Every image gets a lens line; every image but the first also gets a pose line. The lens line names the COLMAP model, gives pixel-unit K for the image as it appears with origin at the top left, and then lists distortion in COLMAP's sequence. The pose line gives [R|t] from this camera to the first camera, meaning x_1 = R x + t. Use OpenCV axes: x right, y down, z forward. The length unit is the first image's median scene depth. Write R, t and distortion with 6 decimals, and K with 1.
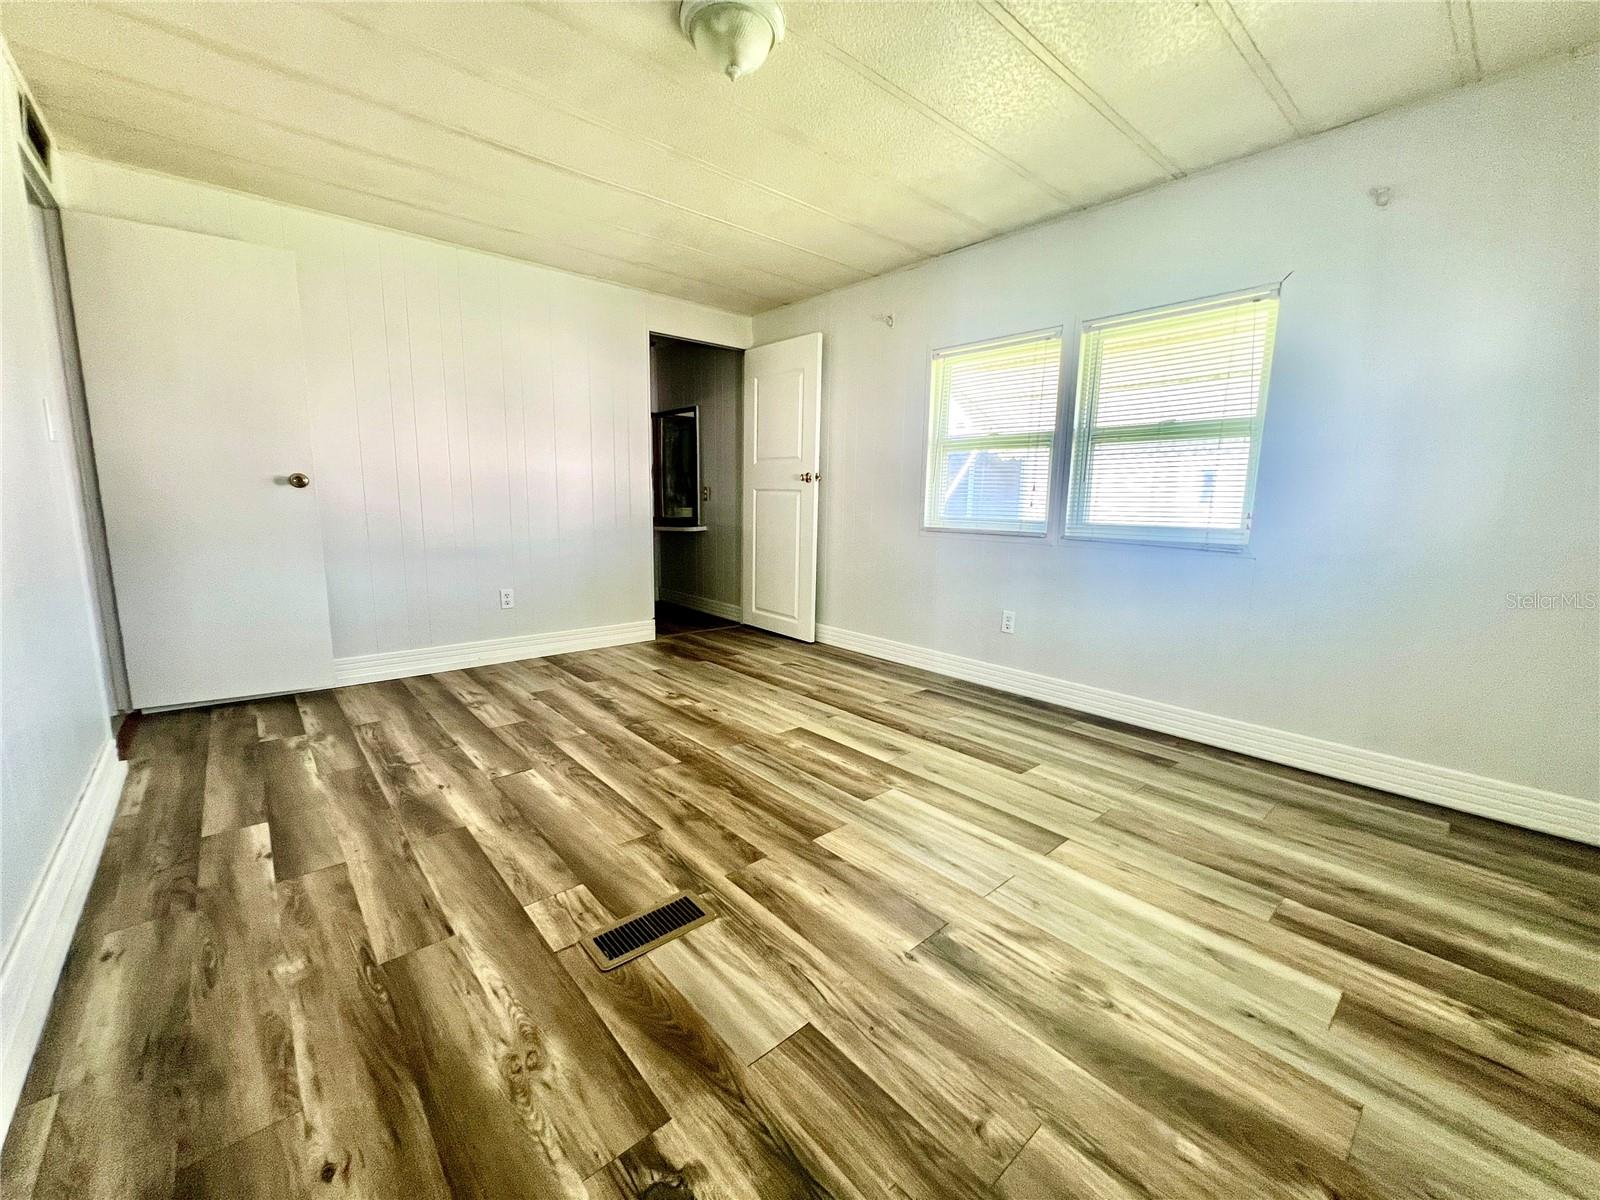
lens RADIAL K [[641.4, 0, 802.9], [0, 641.4, 600.5], [0, 0, 1]] dist [-0.002205, 0.000361]
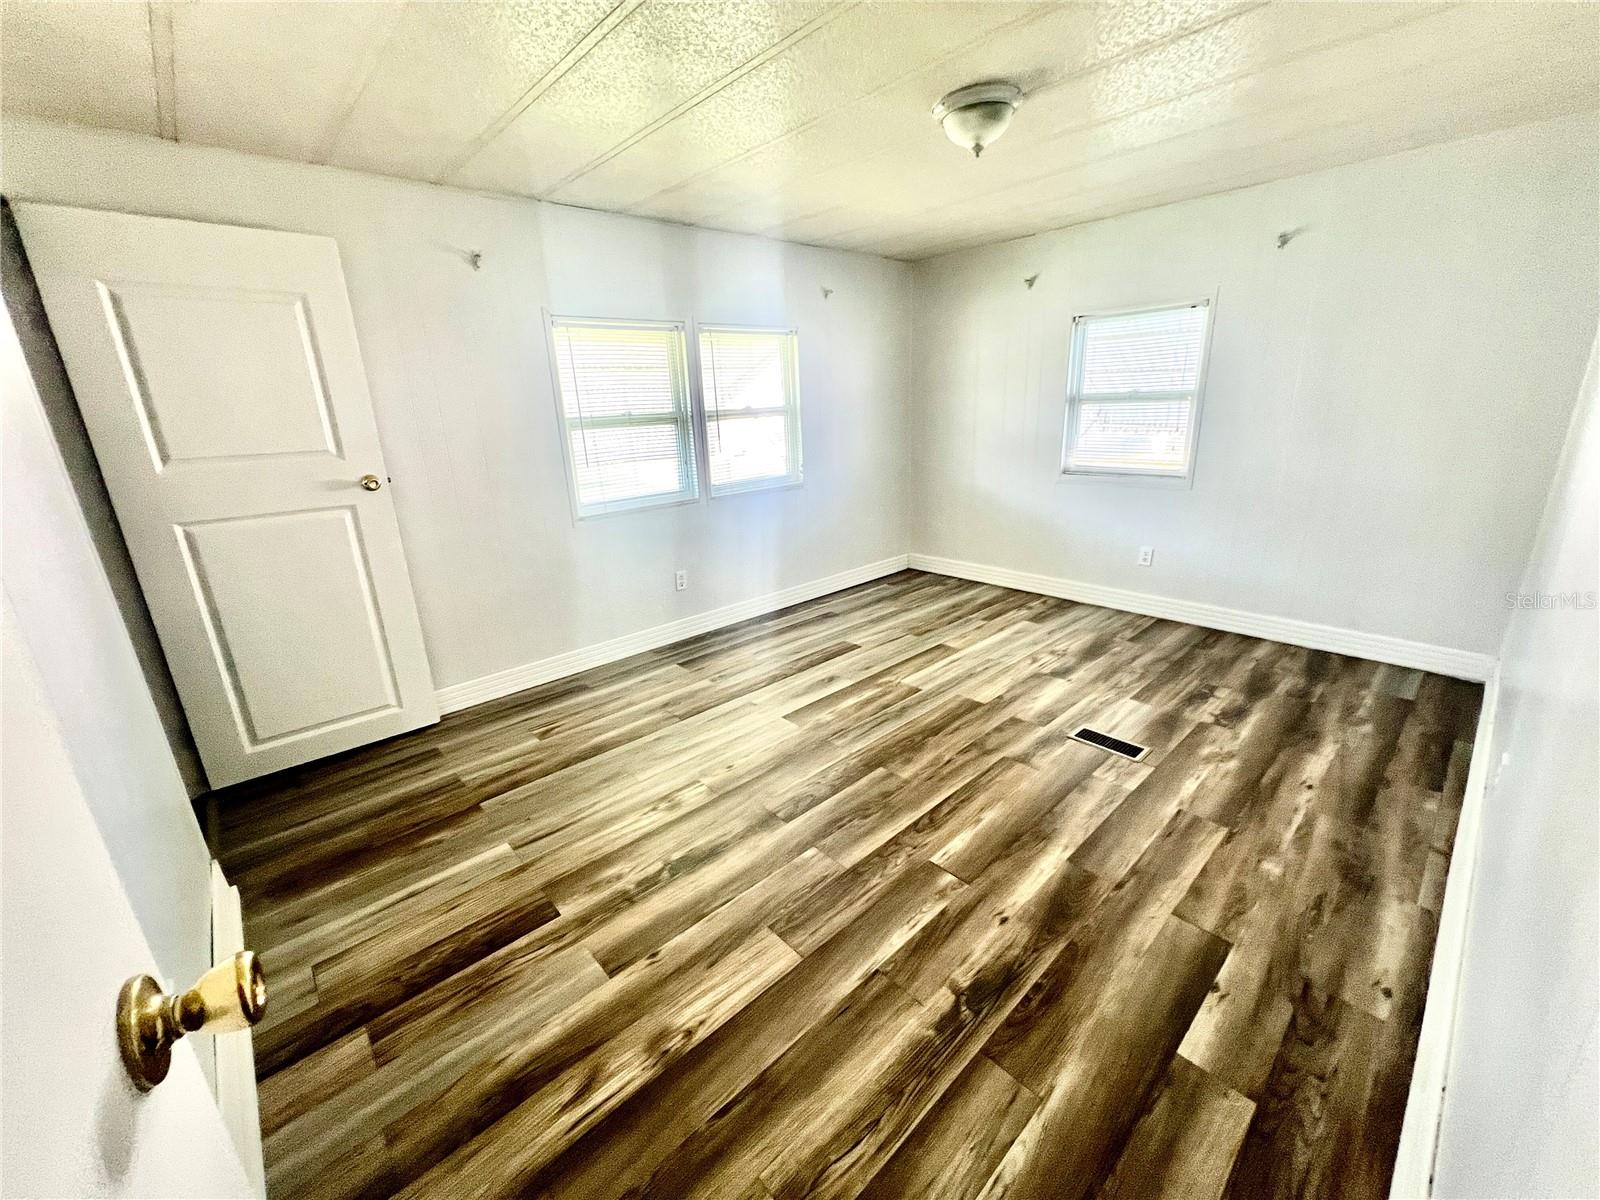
lens RADIAL K [[646.9, 0, 804.2], [0, 646.9, 595.6], [0, 0, 1]] dist [-0.007366, 0.001054]
pose [[-0.024505, -0.305792, 0.951783, -1.382914], [0.196862, 0.931951, 0.304489, -0.434741], [-0.980125, 0.194831, 0.037361, 1.311369]]
